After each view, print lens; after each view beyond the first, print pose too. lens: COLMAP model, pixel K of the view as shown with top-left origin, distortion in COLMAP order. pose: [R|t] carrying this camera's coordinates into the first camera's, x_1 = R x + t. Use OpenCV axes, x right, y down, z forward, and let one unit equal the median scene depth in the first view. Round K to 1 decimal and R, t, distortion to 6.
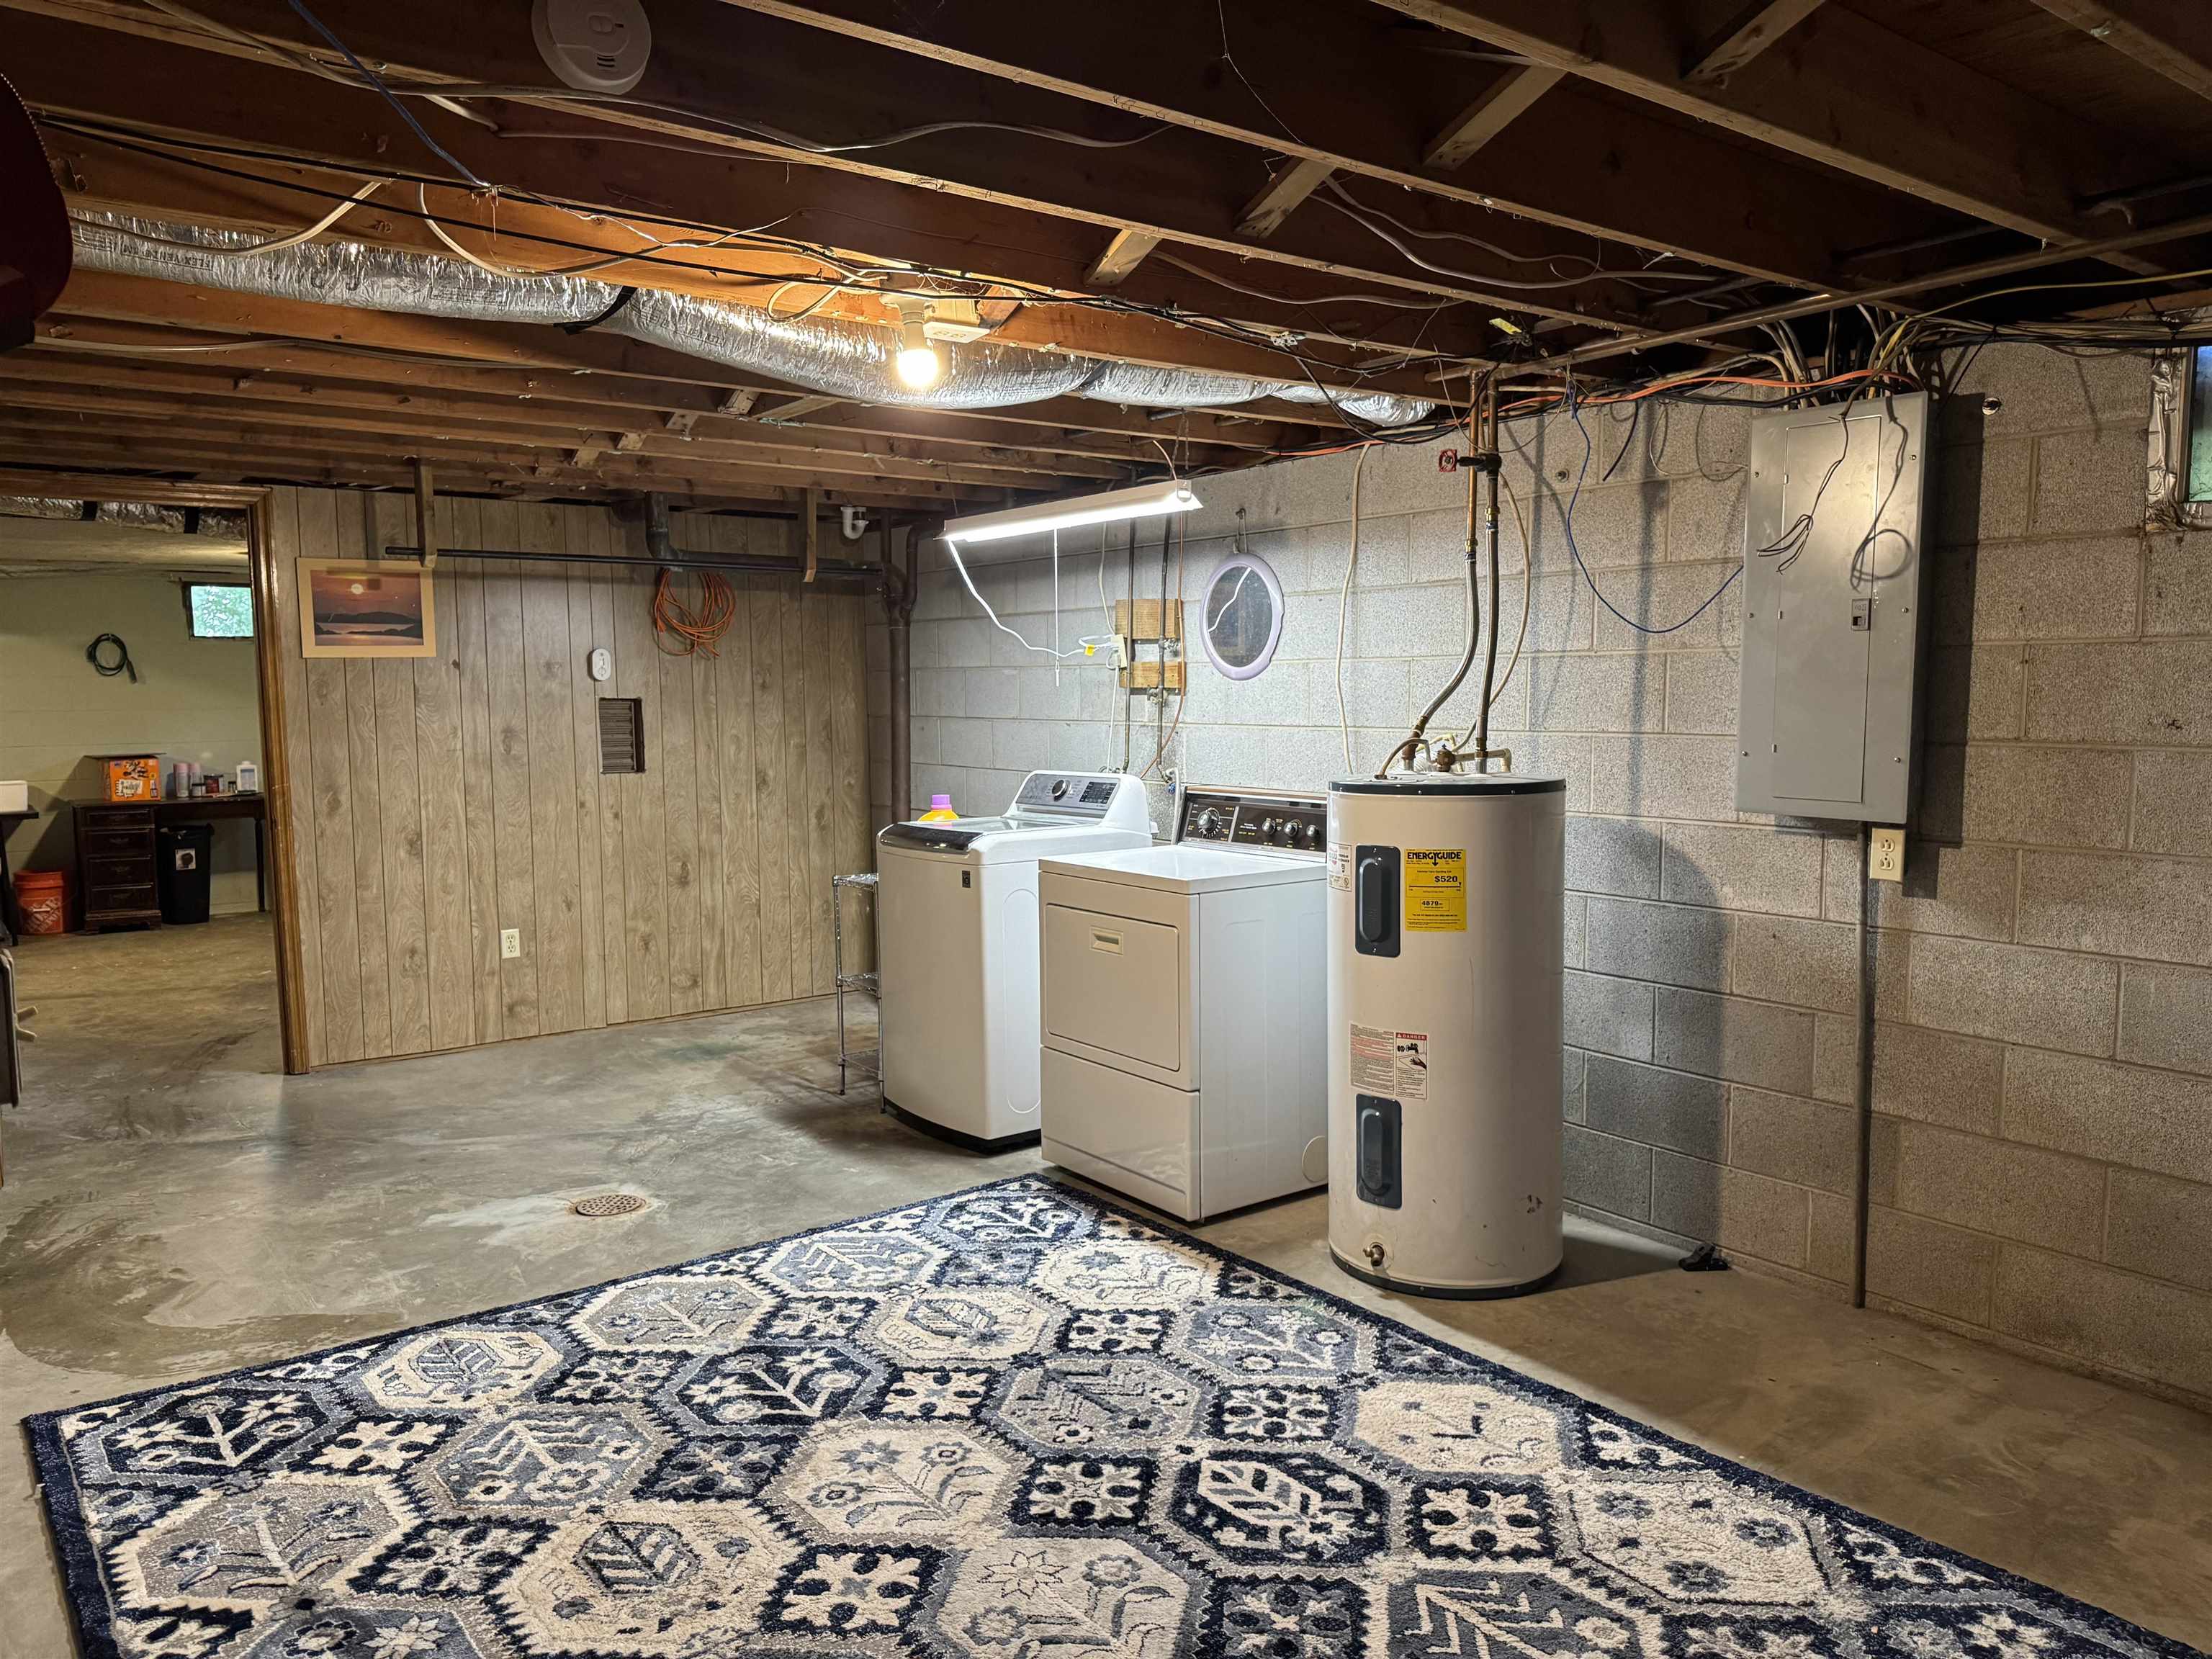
lens RADIAL K [[1541.4, 0, 1105.7], [0, 1541.4, 851.2], [0, 0, 1]] dist [0.170218, -0.324197]
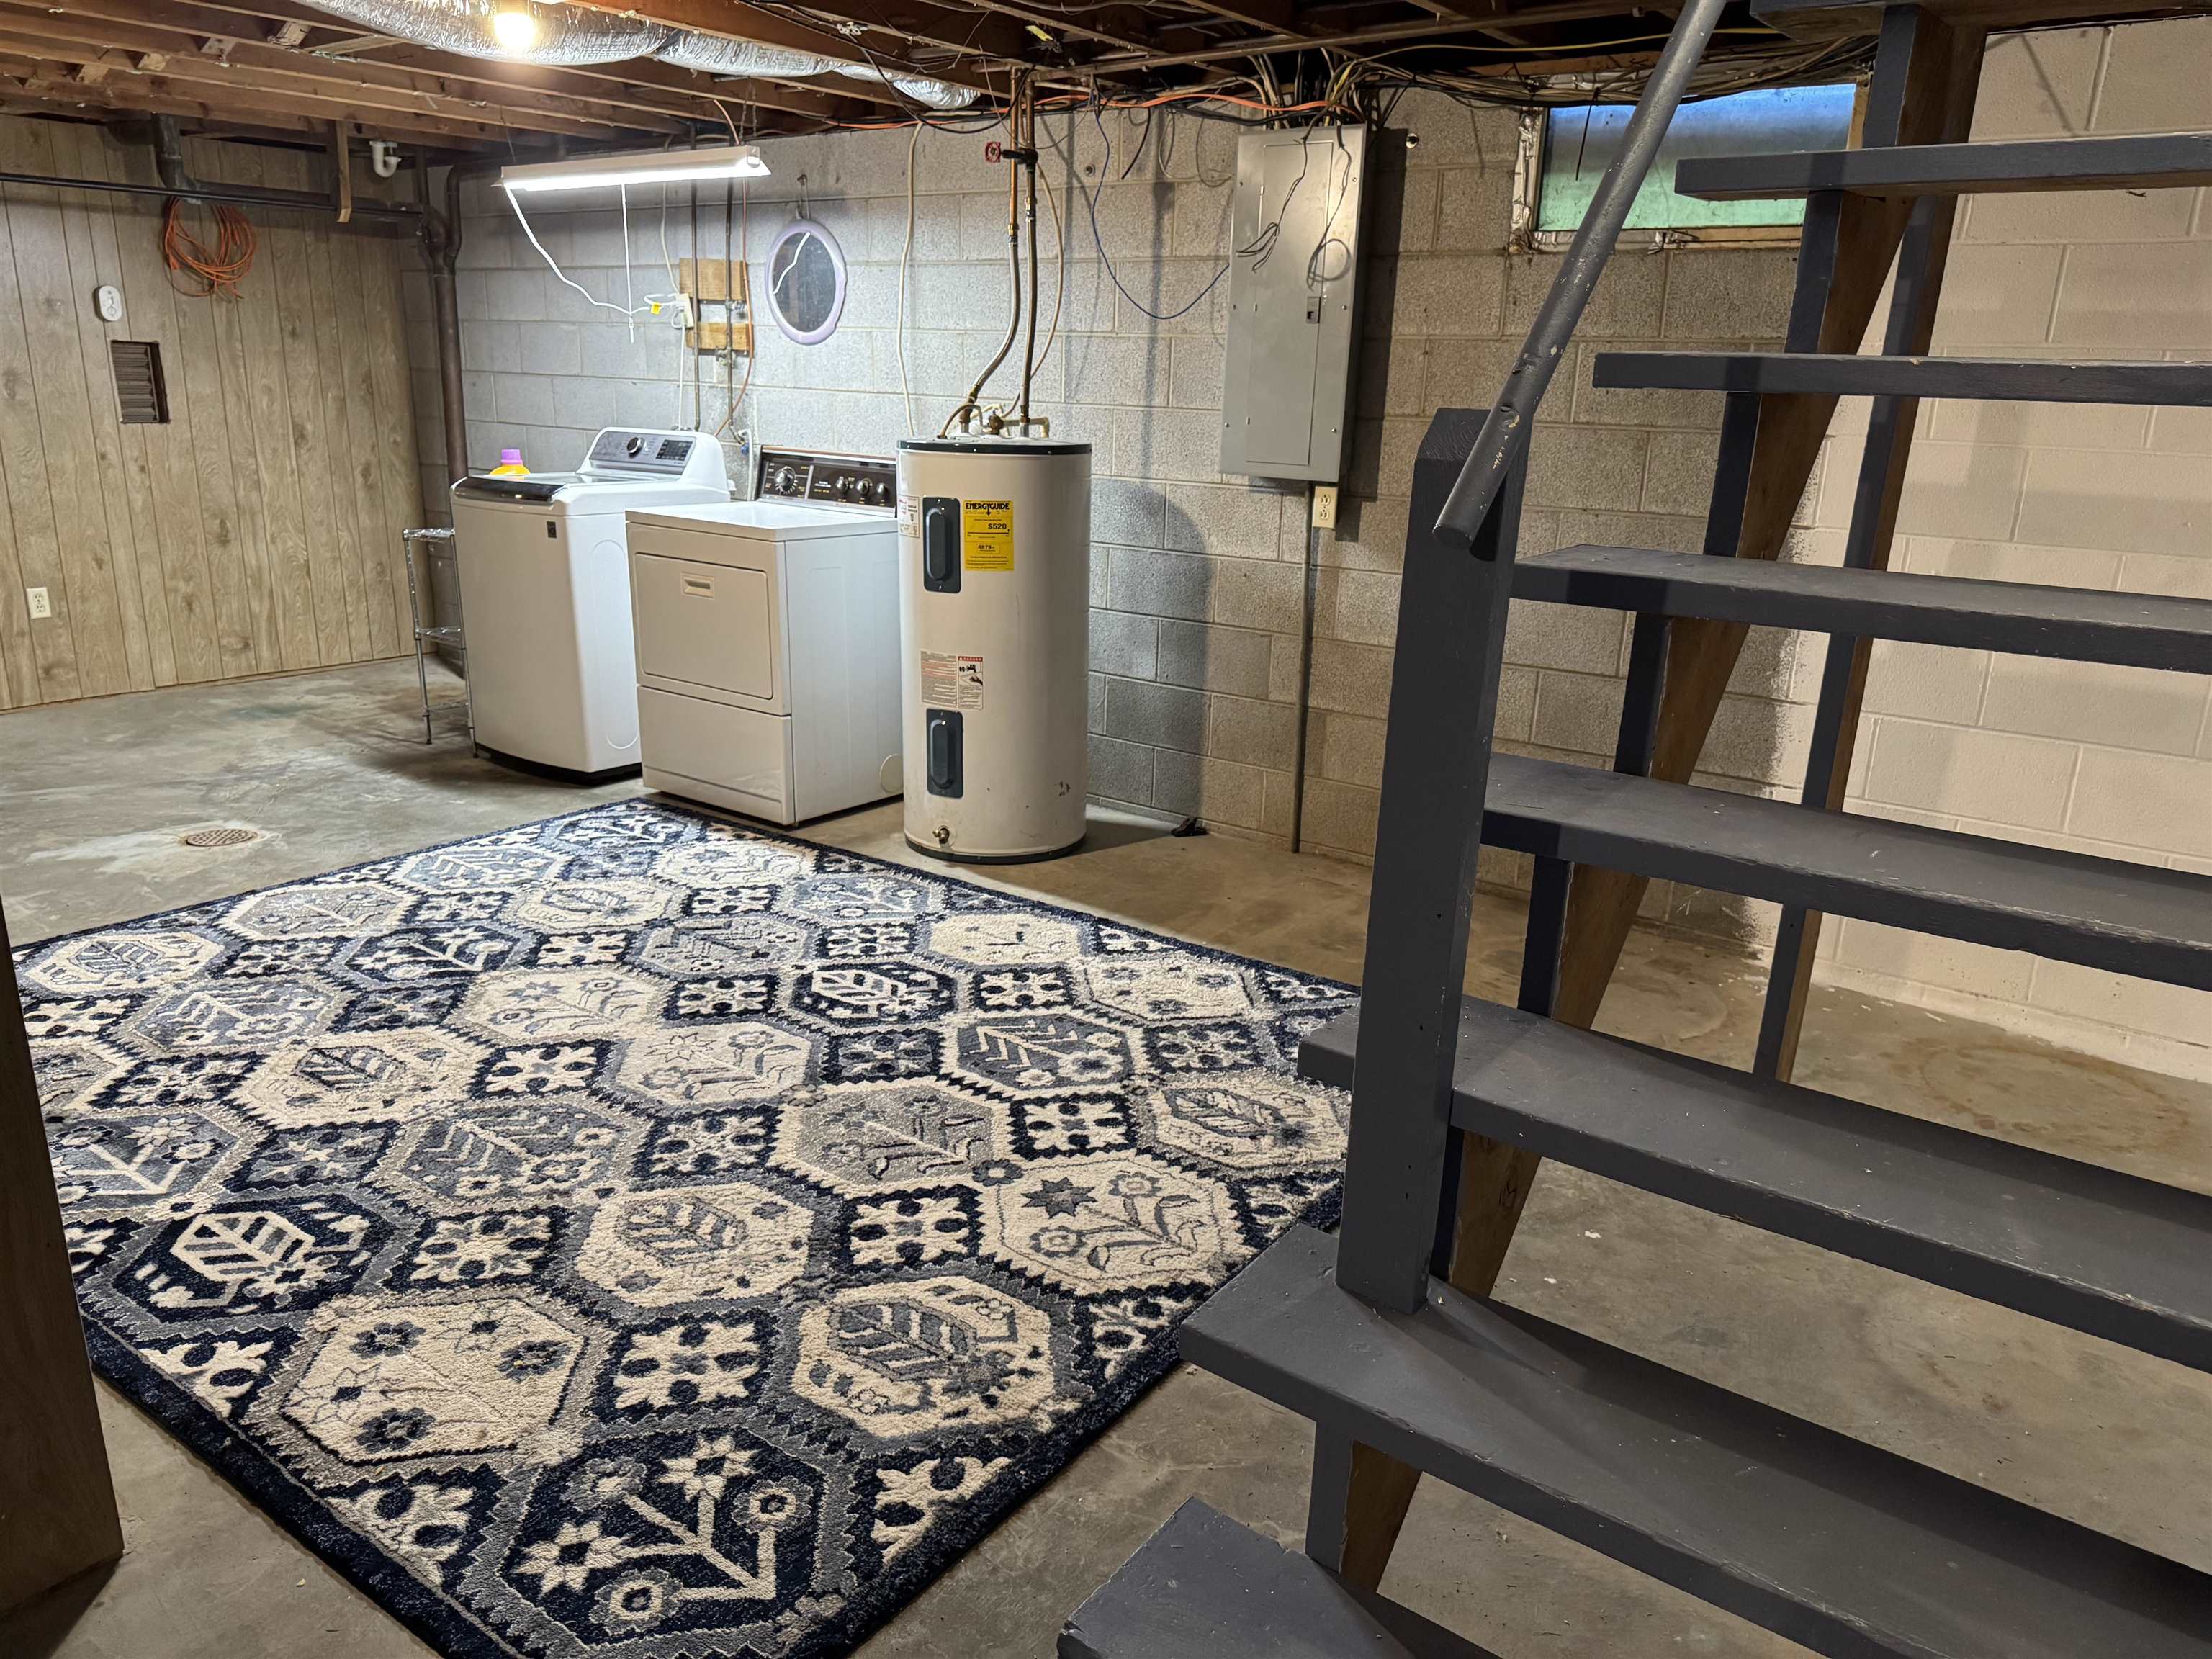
lens RADIAL K [[1564.6, 0, 1105.6], [0, 1564.6, 841.1], [0, 0, 1]] dist [0.142339, -0.290359]
pose [[0.959765, -0.046311, 0.276959, -0.048541], [-0.005712, 0.982883, 0.184144, 0.032519], [-0.280746, -0.178317, 0.943072, -0.214927]]
